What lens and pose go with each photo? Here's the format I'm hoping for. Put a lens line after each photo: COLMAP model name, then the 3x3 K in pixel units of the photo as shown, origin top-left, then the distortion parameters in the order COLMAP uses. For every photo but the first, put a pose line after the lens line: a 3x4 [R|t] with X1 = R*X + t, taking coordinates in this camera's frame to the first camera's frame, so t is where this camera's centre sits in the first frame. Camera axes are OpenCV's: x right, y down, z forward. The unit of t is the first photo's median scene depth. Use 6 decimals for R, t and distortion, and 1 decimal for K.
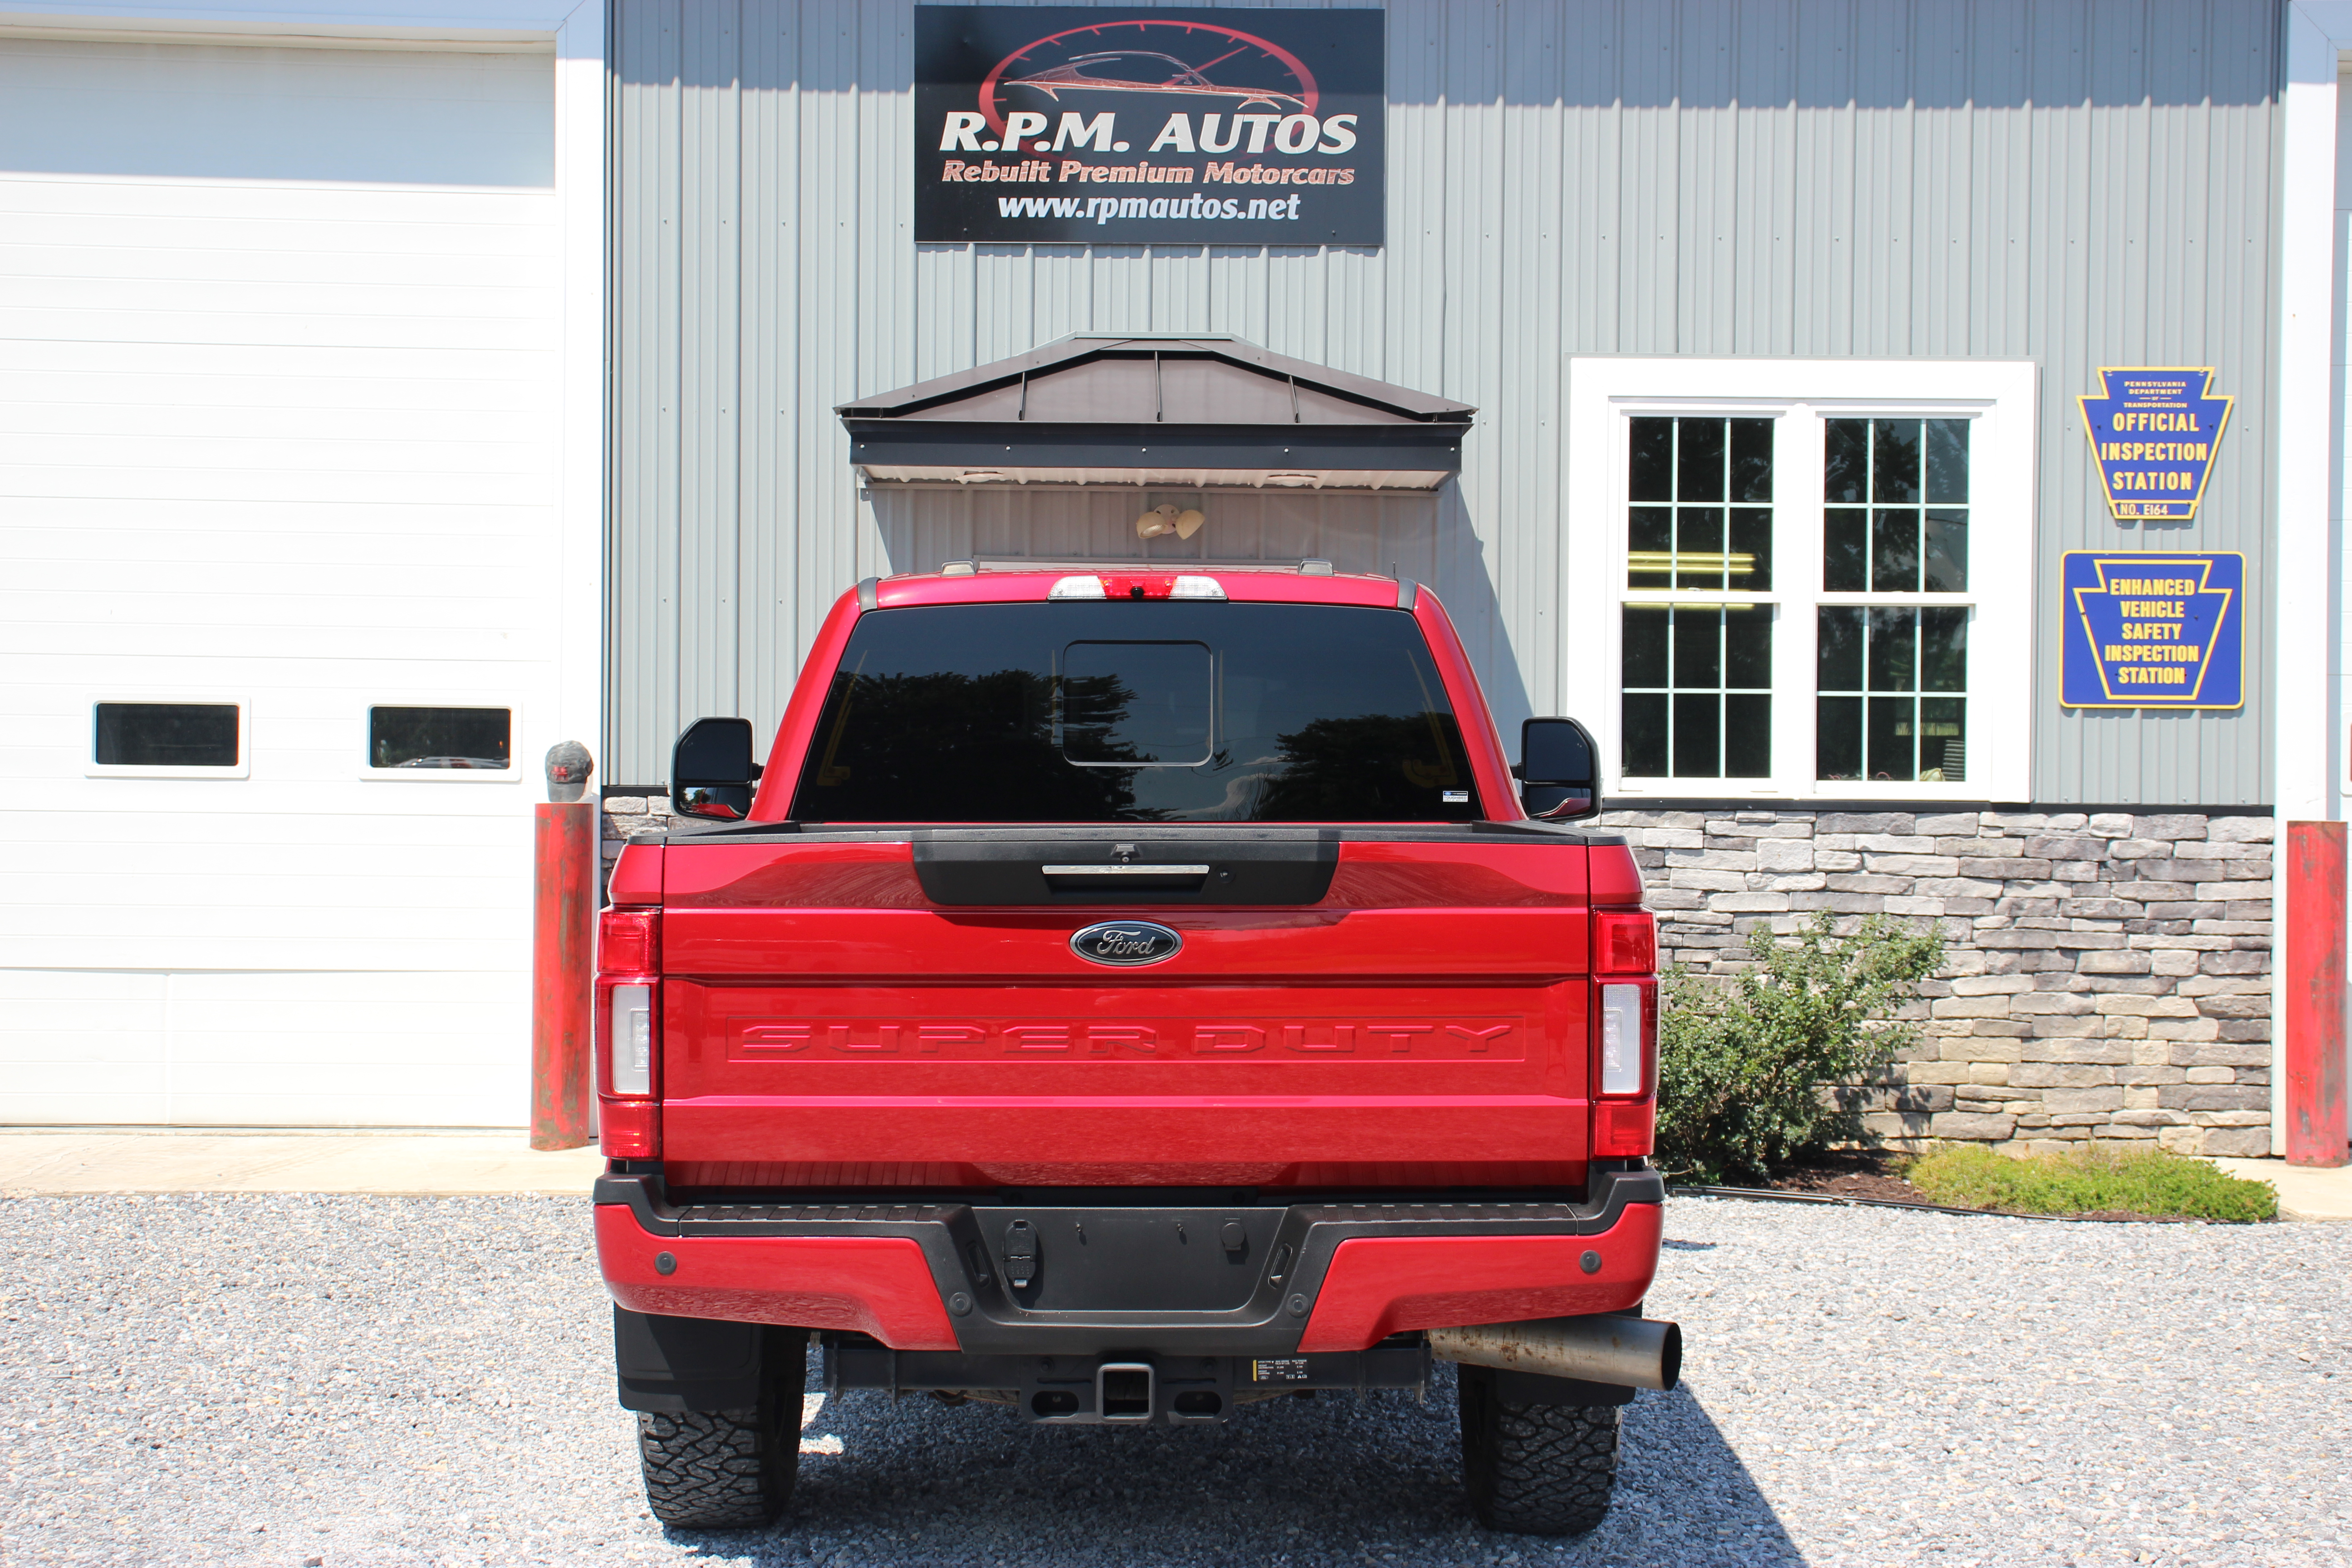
lens RADIAL K [[3406.6, 0, 1160.1], [0, 3406.6, 785.3], [0, 0, 1]] dist [0.010304, 0.456495]
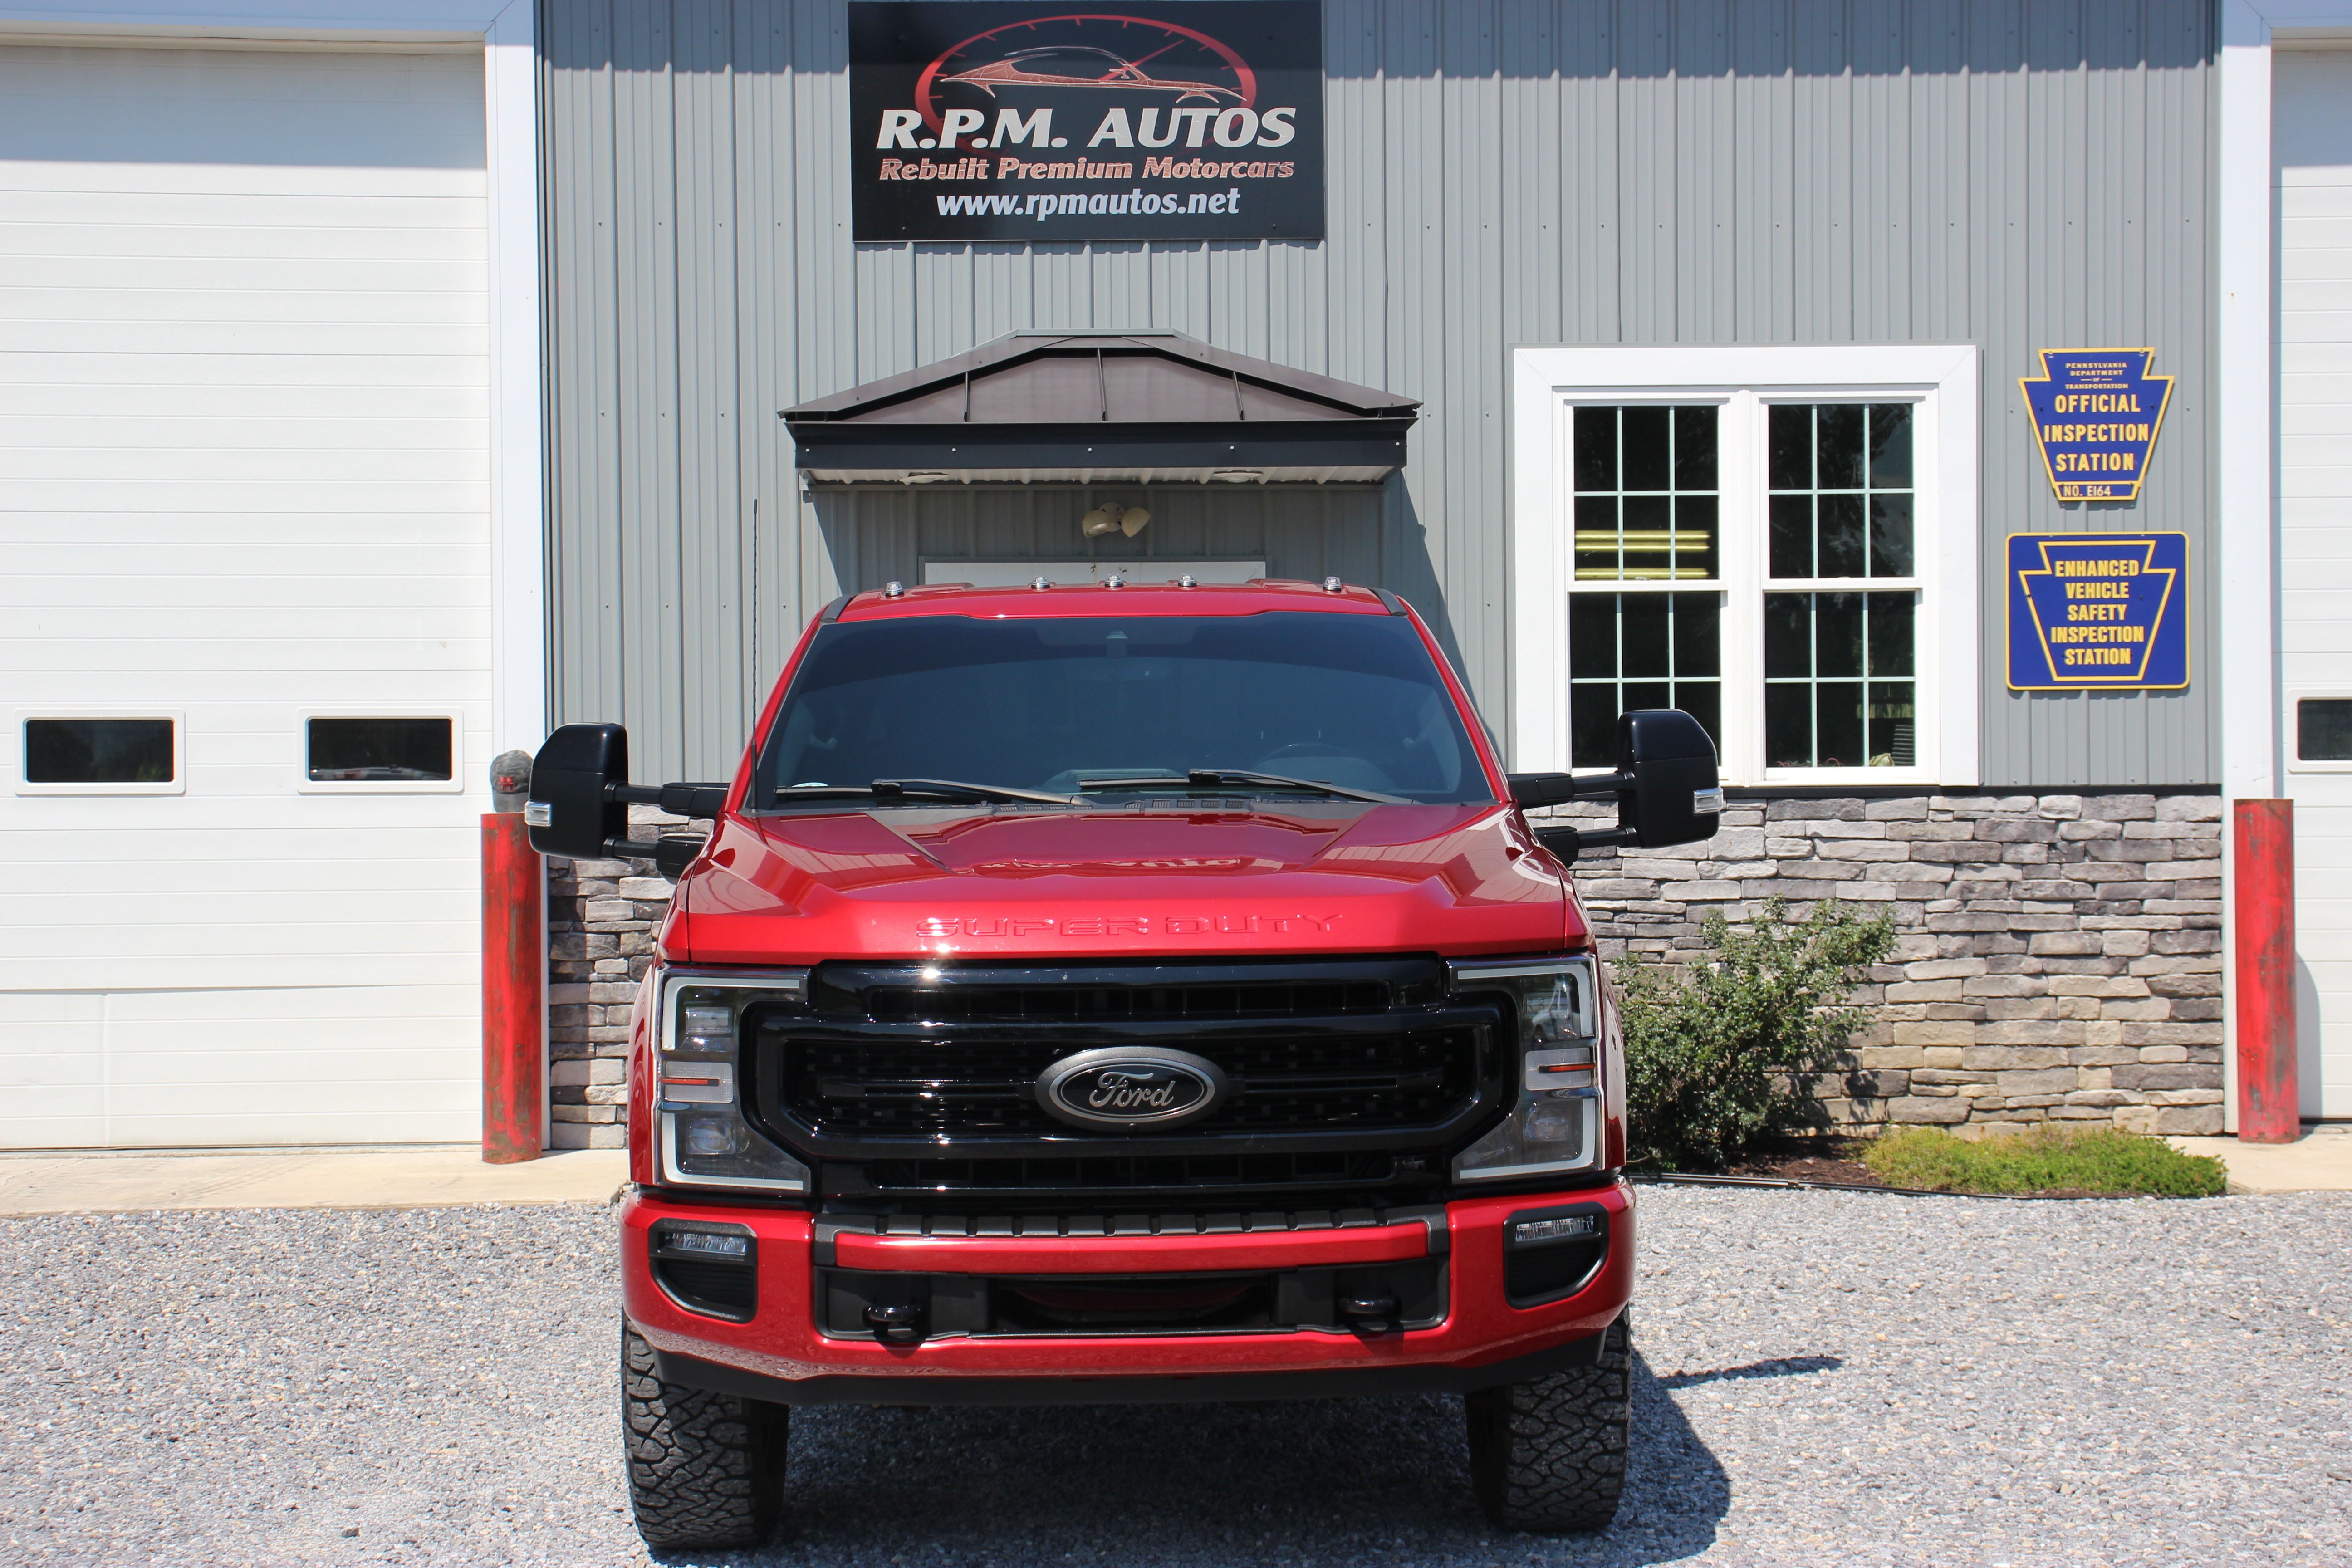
lens RADIAL K [[3719.2, 0, 1176.0], [0, 3719.2, 784.0], [0, 0, 1]] dist [0.035153, 0.736972]
pose [[0.999480, -0.018192, 0.026637, -0.009745], [0.018175, 0.999834, 0.000894, -0.000685], [-0.026648, -0.000410, 0.999645, -0.087034]]
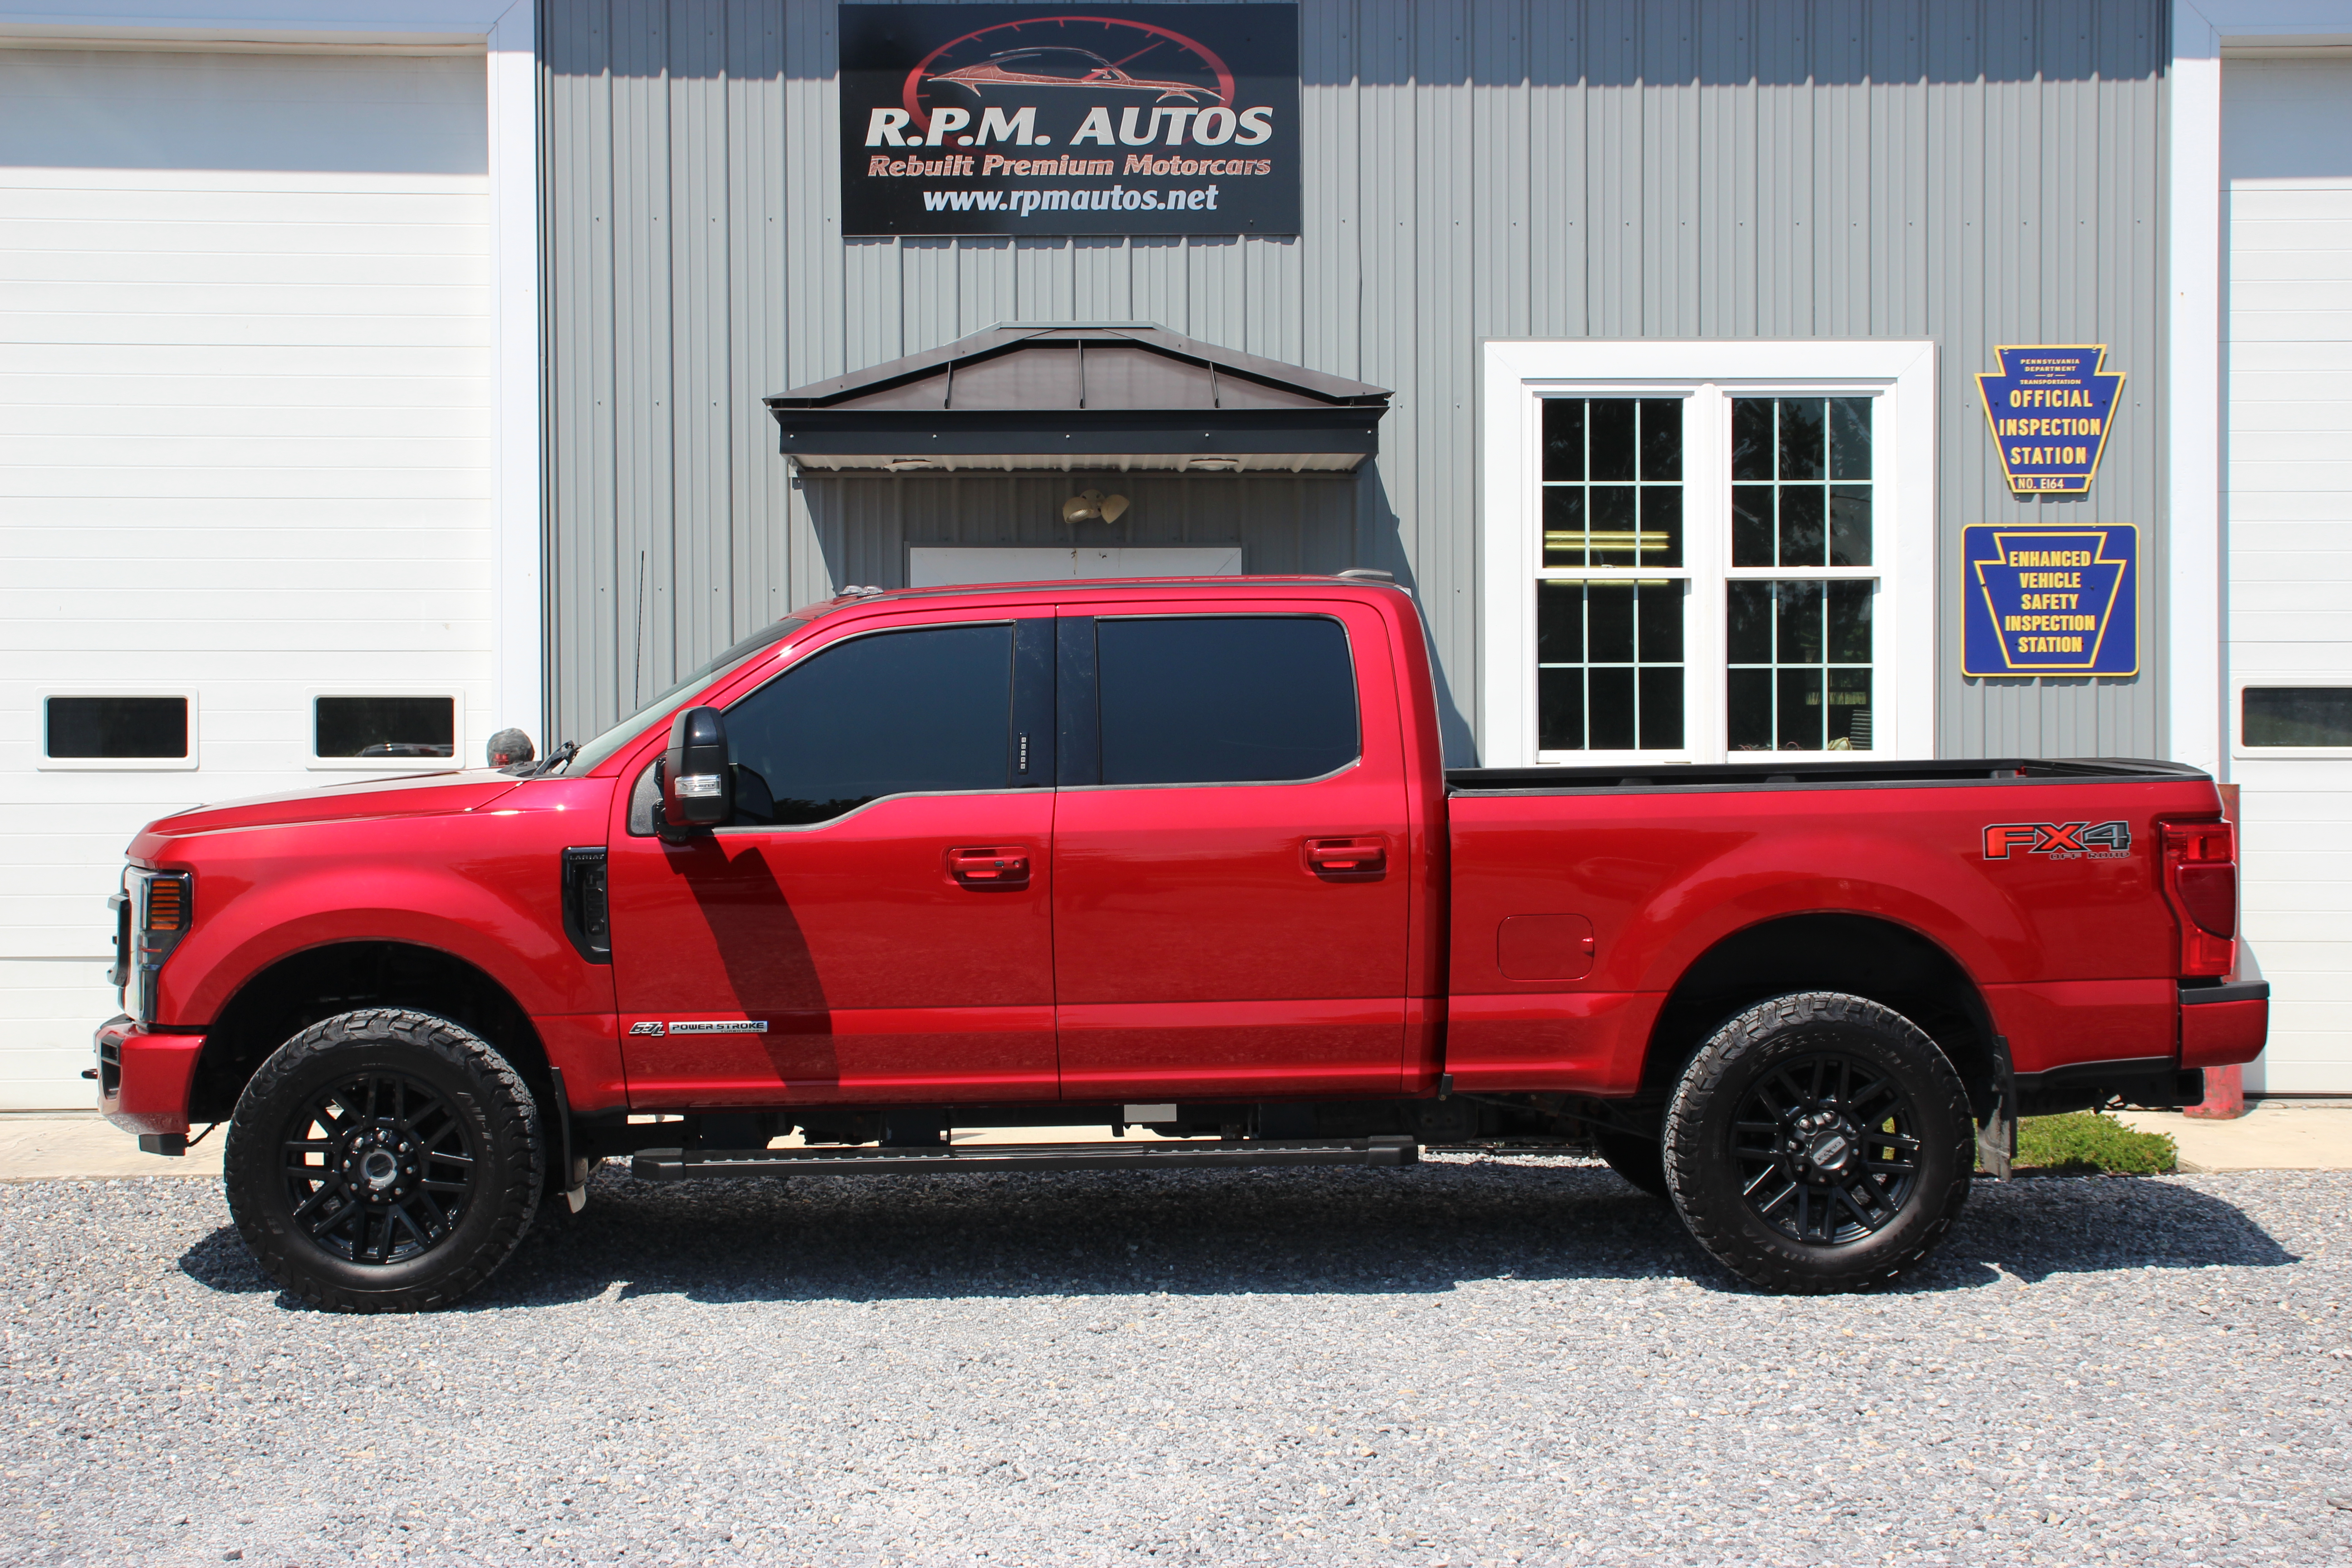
lens RADIAL K [[3248.3, 0, 1146.7], [0, 3248.3, 784.1], [0, 0, 1]] dist [-0.033156, 0.499019]
pose [[0.999848, -0.013497, 0.011036, 0.006438], [0.013413, 0.999881, 0.007682, -0.001265], [-0.011138, -0.007533, 0.999910, 0.024106]]
